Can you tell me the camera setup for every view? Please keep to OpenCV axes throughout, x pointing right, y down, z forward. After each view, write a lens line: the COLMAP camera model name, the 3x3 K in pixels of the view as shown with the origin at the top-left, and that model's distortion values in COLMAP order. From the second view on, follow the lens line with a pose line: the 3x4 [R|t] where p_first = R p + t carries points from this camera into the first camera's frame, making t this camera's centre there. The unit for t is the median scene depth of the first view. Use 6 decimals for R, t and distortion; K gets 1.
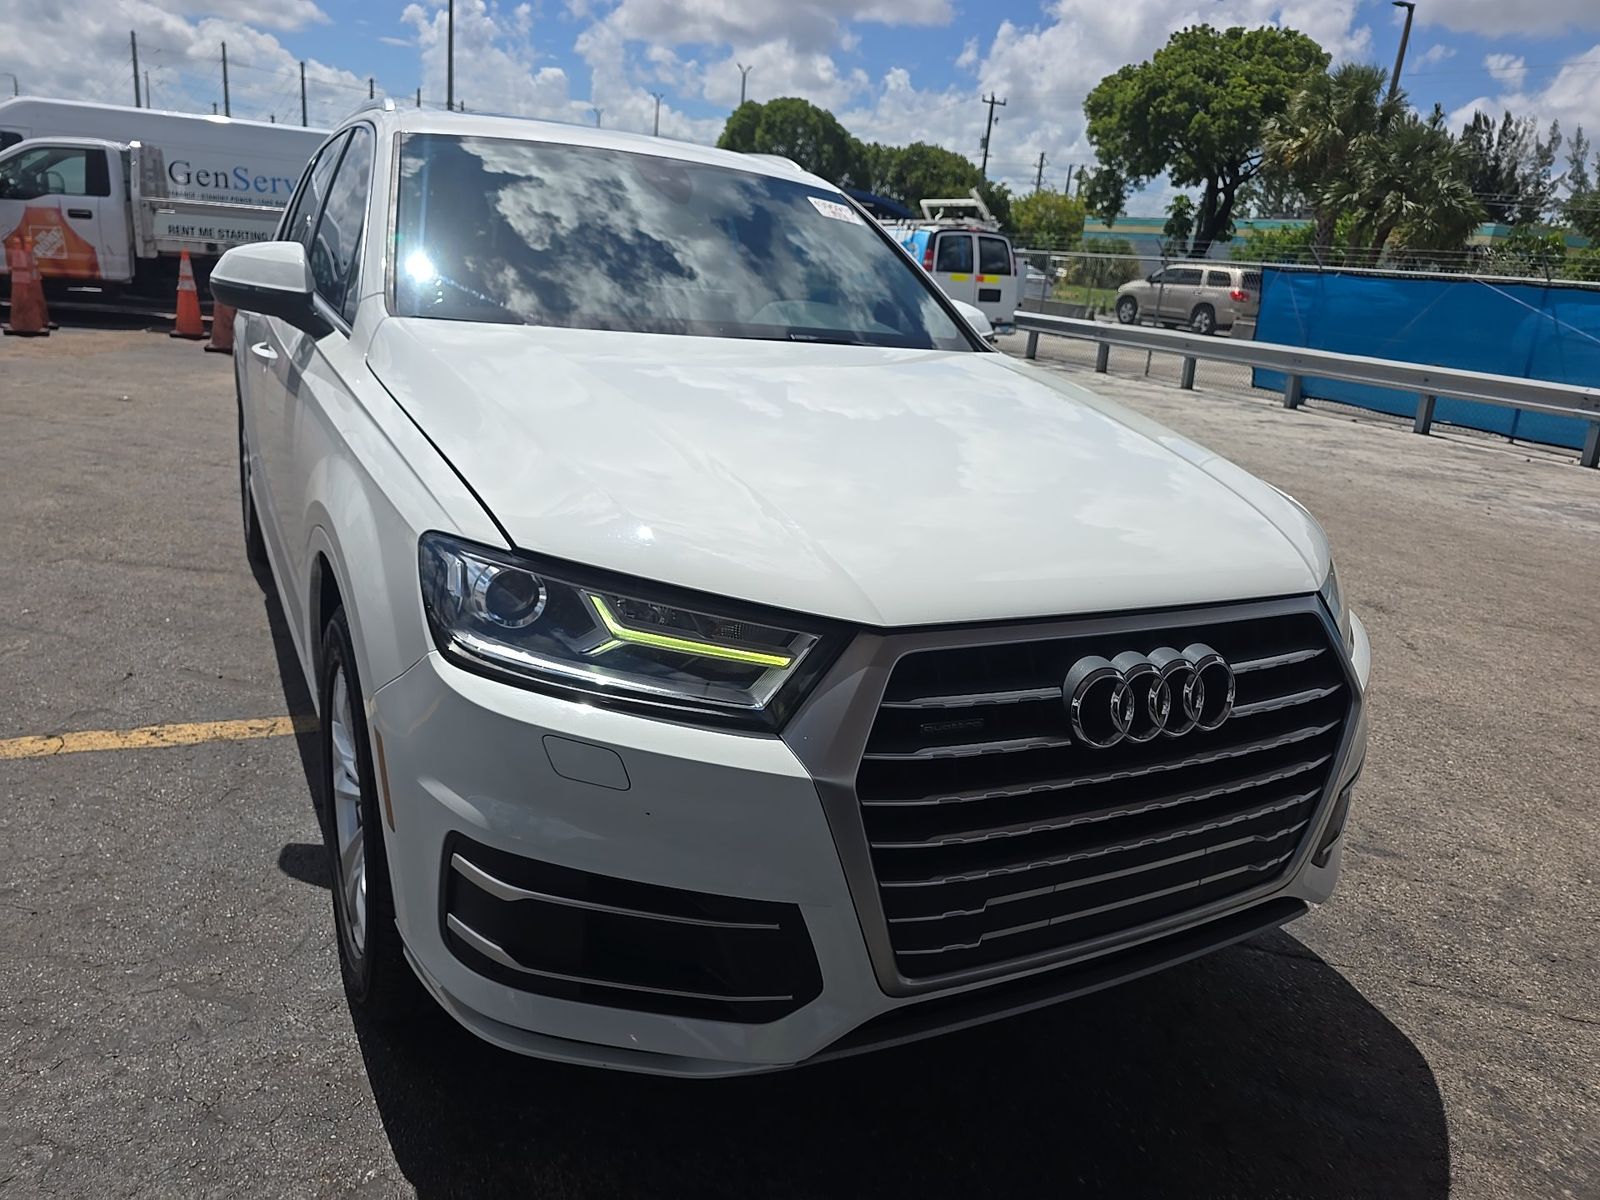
lens RADIAL K [[1174.1, 0, 827.6], [0, 1174.1, 601.2], [0, 0, 1]] dist [0.053808, -0.061284]
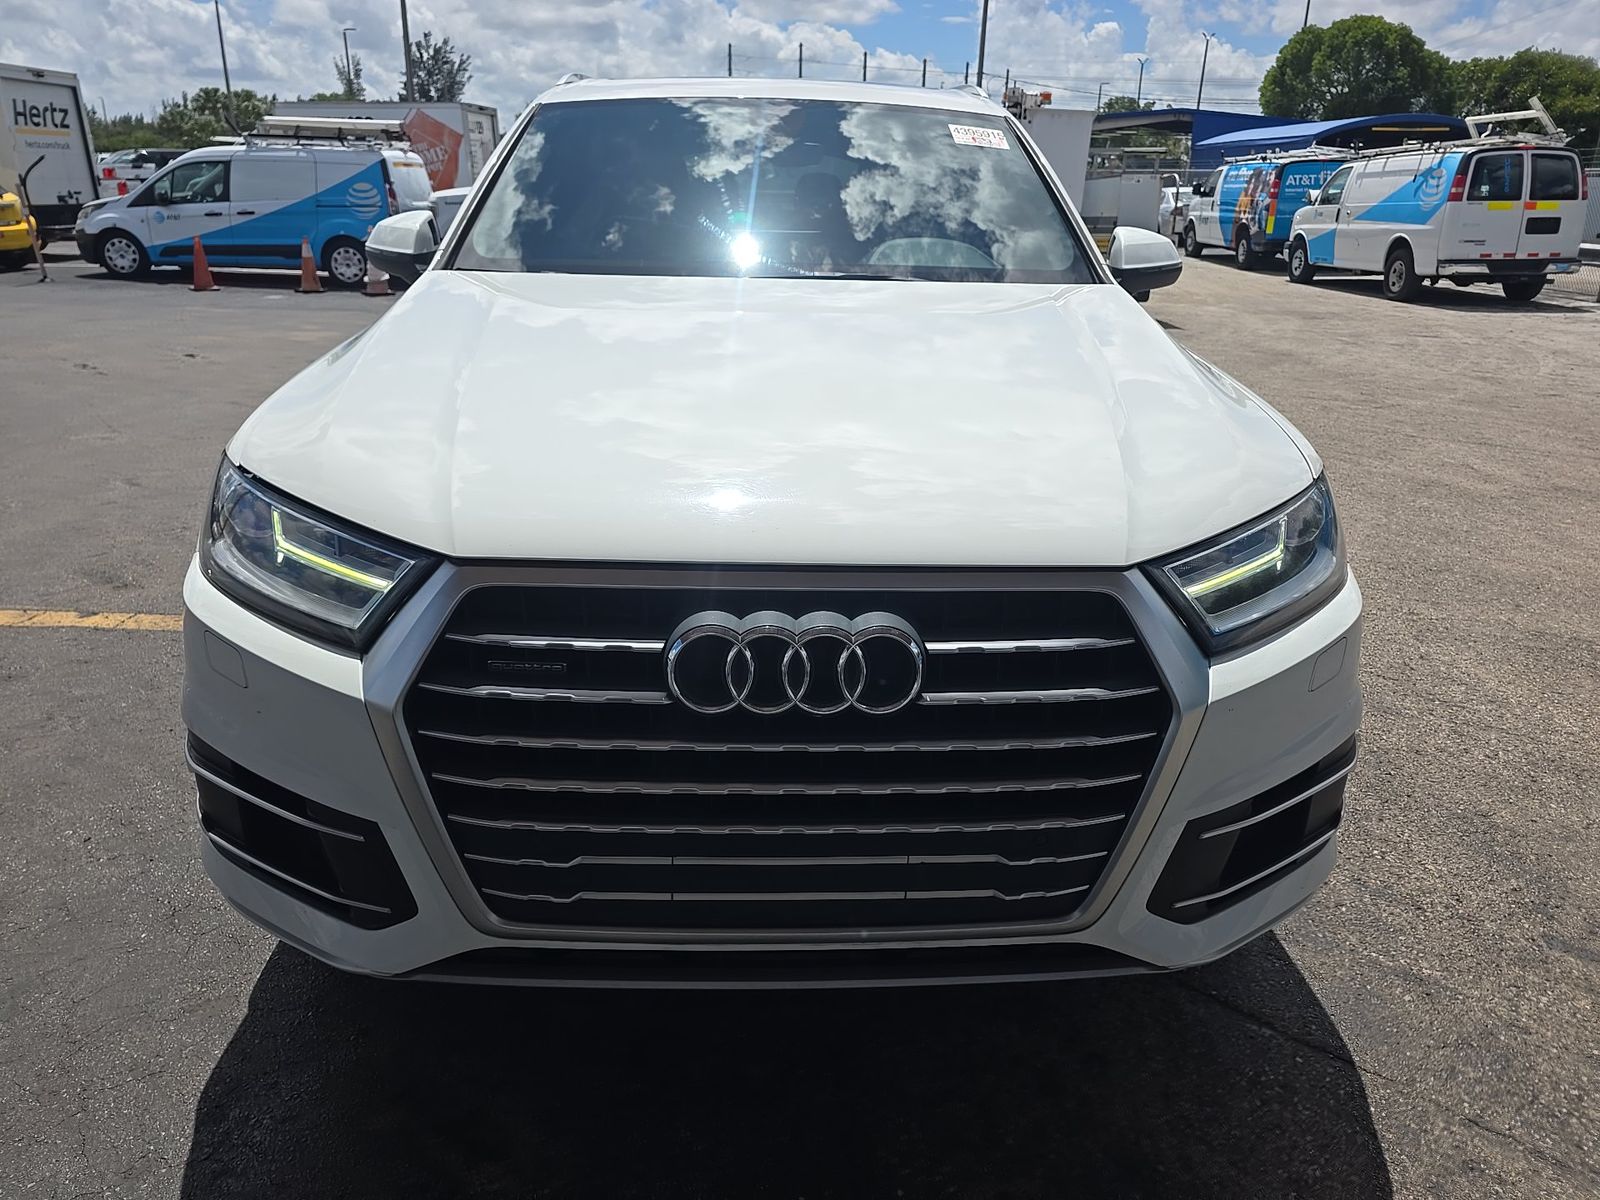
lens RADIAL K [[1174.1, 0, 827.6], [0, 1174.1, 601.2], [0, 0, 1]] dist [0.053808, -0.061284]
pose [[0.878882, 0.085784, -0.469262, 0.106799], [-0.073189, 0.996300, 0.045054, -0.001042], [0.471391, -0.005253, 0.881909, 0.038221]]
